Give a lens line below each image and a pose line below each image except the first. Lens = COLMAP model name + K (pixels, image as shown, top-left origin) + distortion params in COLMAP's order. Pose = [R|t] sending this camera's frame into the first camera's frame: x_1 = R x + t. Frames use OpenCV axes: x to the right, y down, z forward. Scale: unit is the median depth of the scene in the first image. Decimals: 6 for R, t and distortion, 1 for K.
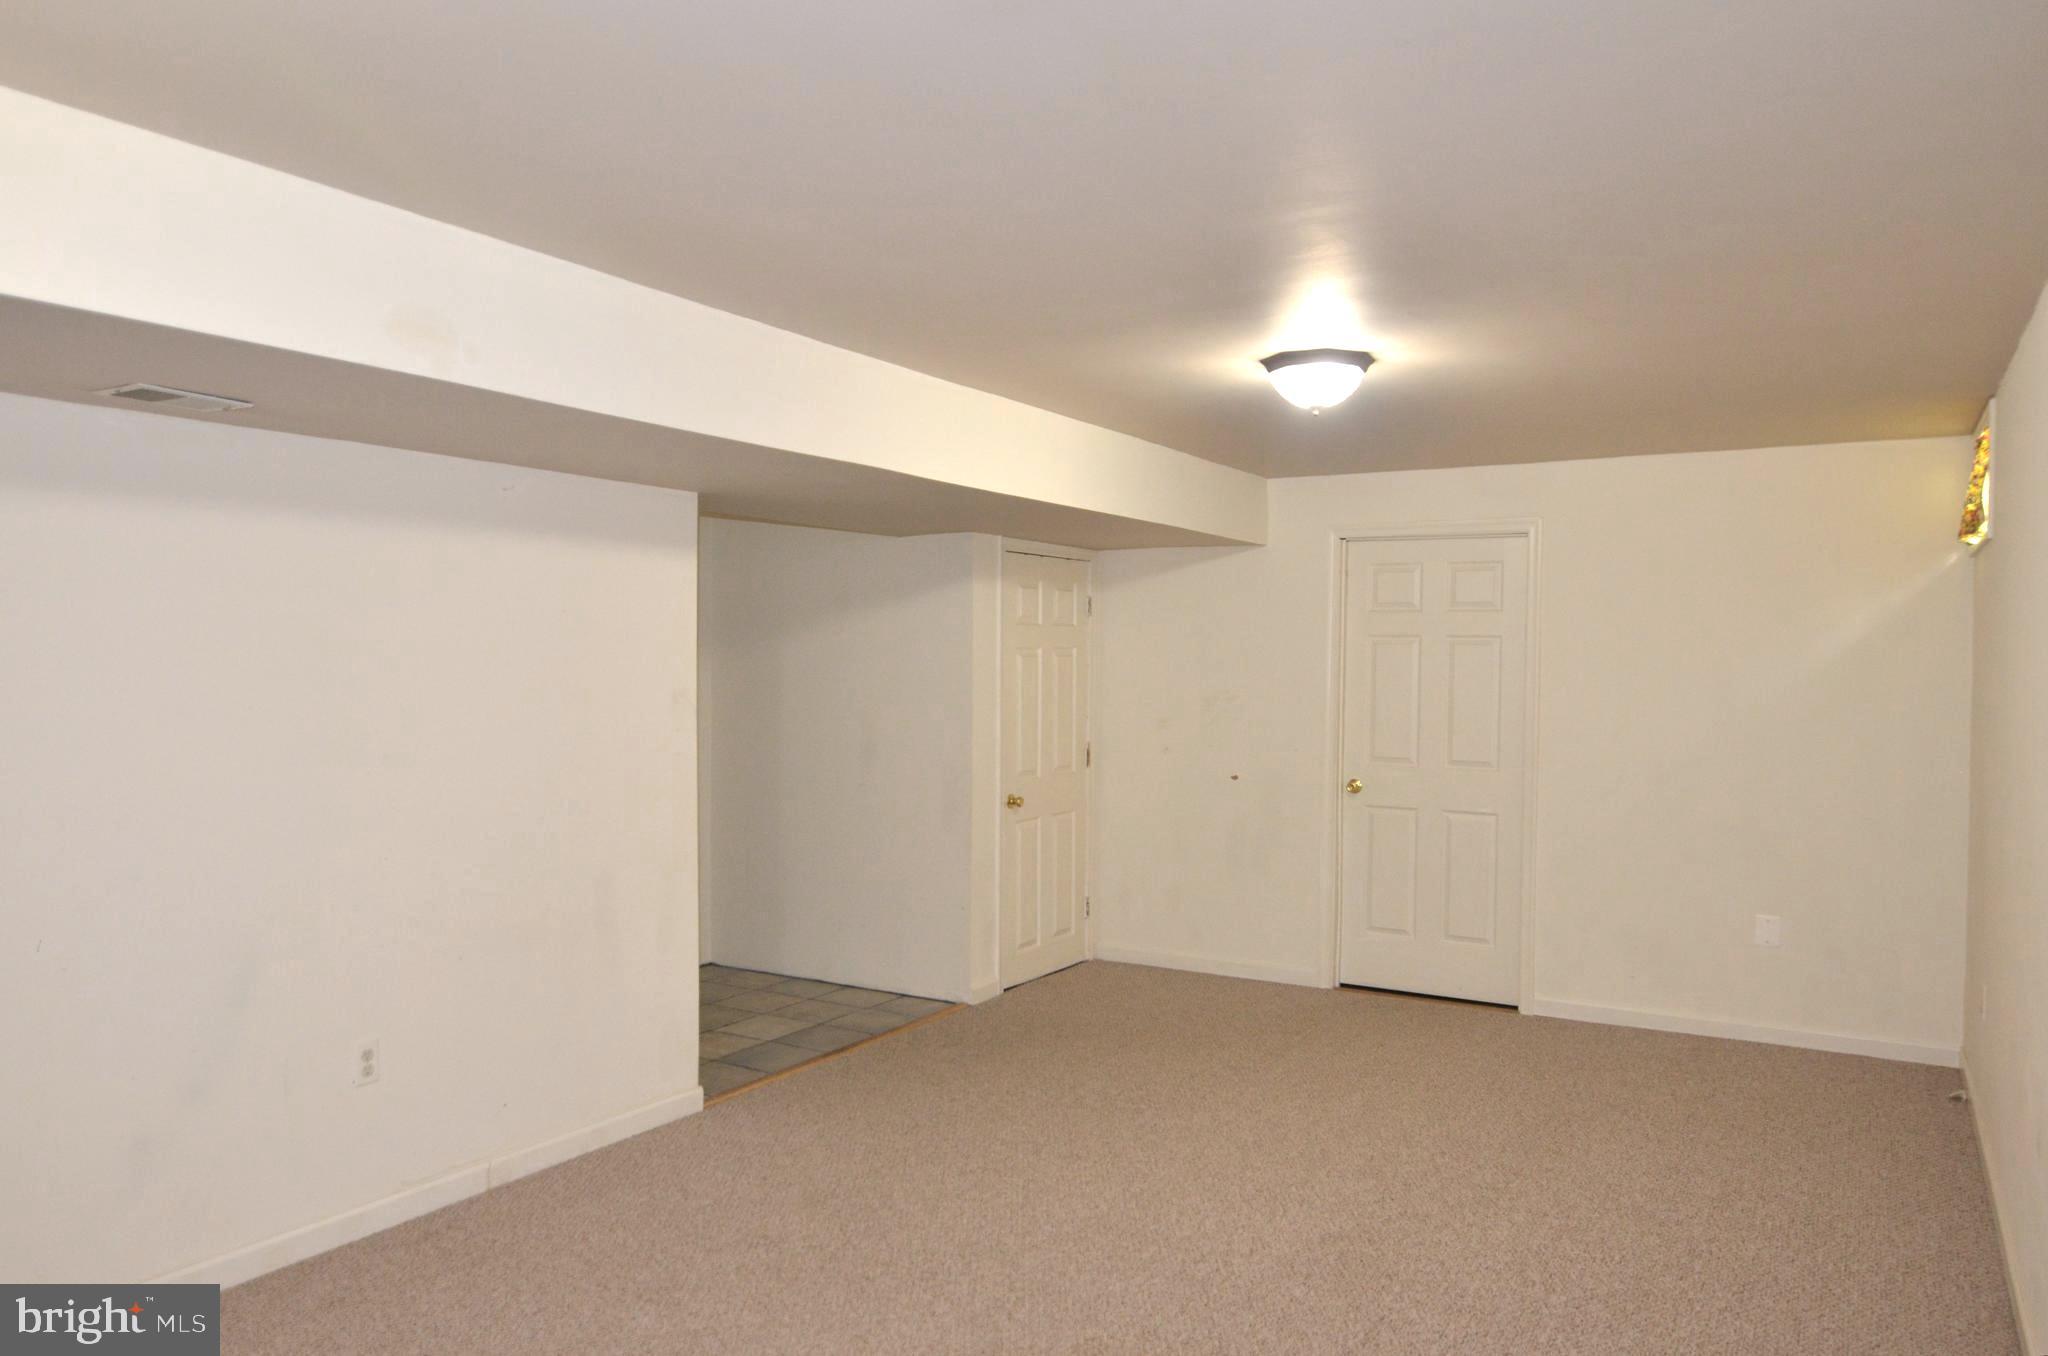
lens RADIAL K [[1376.3, 0, 1002.6], [0, 1376.3, 669.8], [0, 0, 1]] dist [0.018817, -0.004762]
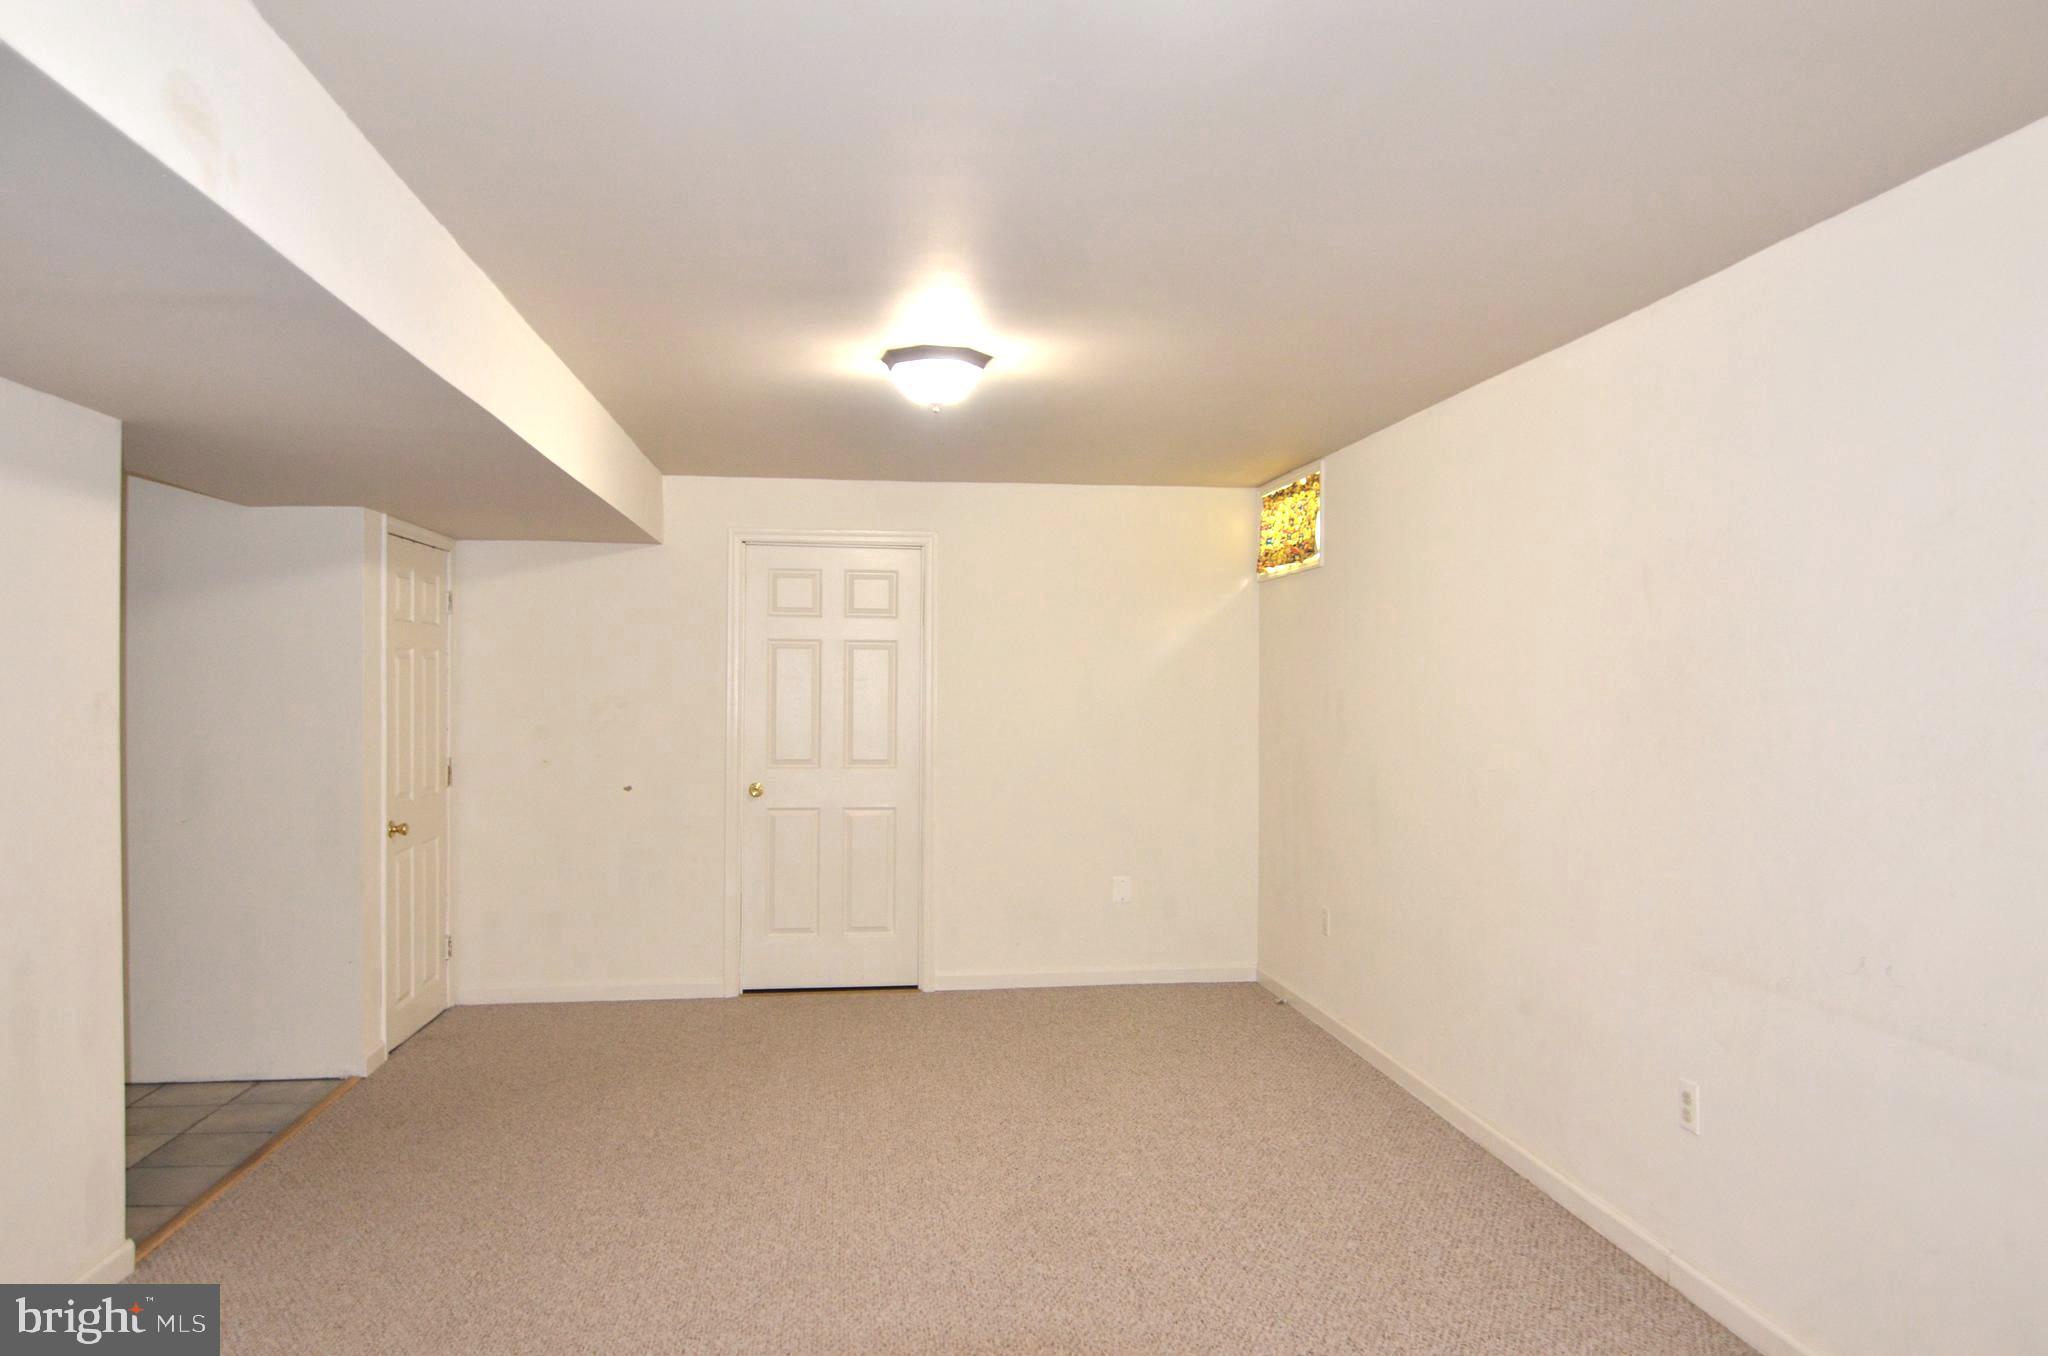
lens RADIAL K [[1376.3, 0, 1006.0], [0, 1376.3, 683.3], [0, 0, 1]] dist [0.018817, -0.004762]
pose [[0.796808, -0.005445, 0.604208, -0.221884], [0.006039, 0.999981, 0.001047, 0.008005], [-0.604202, 0.002815, 0.796826, 0.105078]]
